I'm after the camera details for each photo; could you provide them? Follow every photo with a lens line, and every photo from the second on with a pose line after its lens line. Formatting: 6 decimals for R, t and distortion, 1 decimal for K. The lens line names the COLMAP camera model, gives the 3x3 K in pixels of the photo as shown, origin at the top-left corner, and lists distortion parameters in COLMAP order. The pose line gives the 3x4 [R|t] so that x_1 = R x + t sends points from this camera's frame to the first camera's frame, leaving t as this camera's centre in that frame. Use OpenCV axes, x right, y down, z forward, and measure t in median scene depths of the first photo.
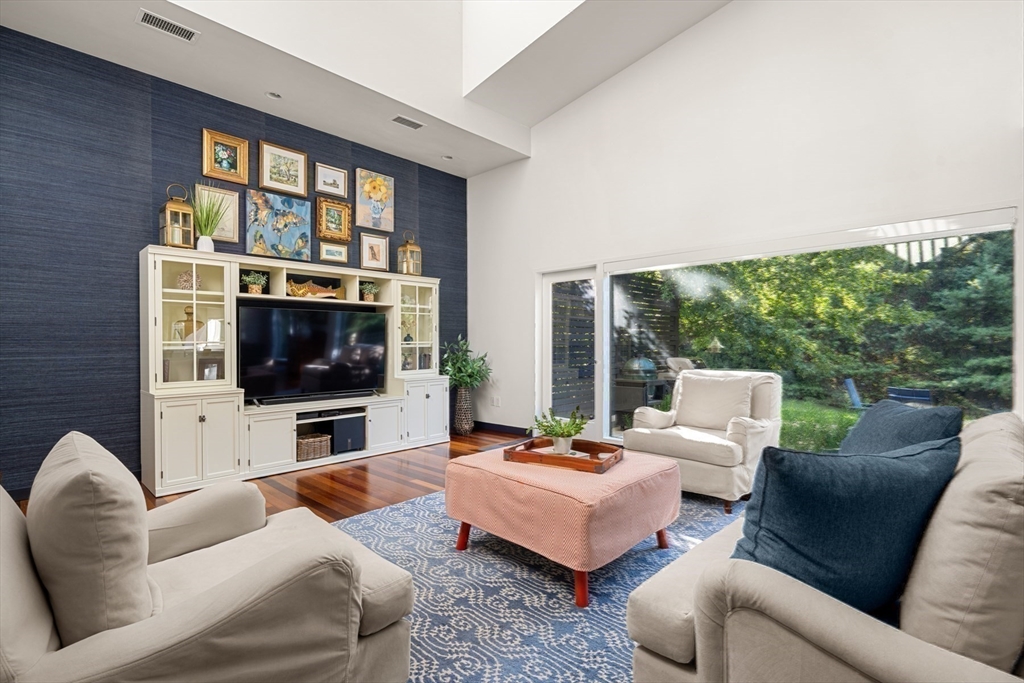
lens RADIAL K [[486.7, 0, 512.0], [0, 486.7, 341.5], [0, 0, 1]] dist [0.001206, 0.000035]
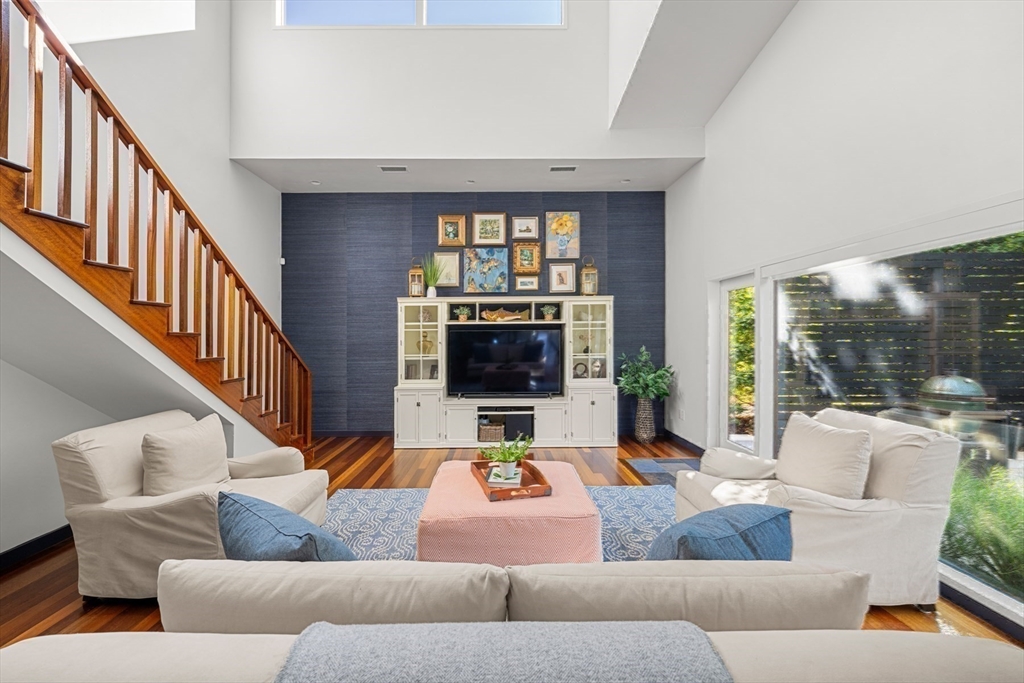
lens RADIAL K [[445.3, 0, 511.0], [0, 445.3, 328.9], [0, 0, 1]] dist [-0.001983, -0.000300]
pose [[0.682856, -0.010478, -0.730478, 0.495518], [0.008380, 0.999944, -0.006509, -0.058732], [0.730505, -0.001676, 0.682906, 0.177664]]
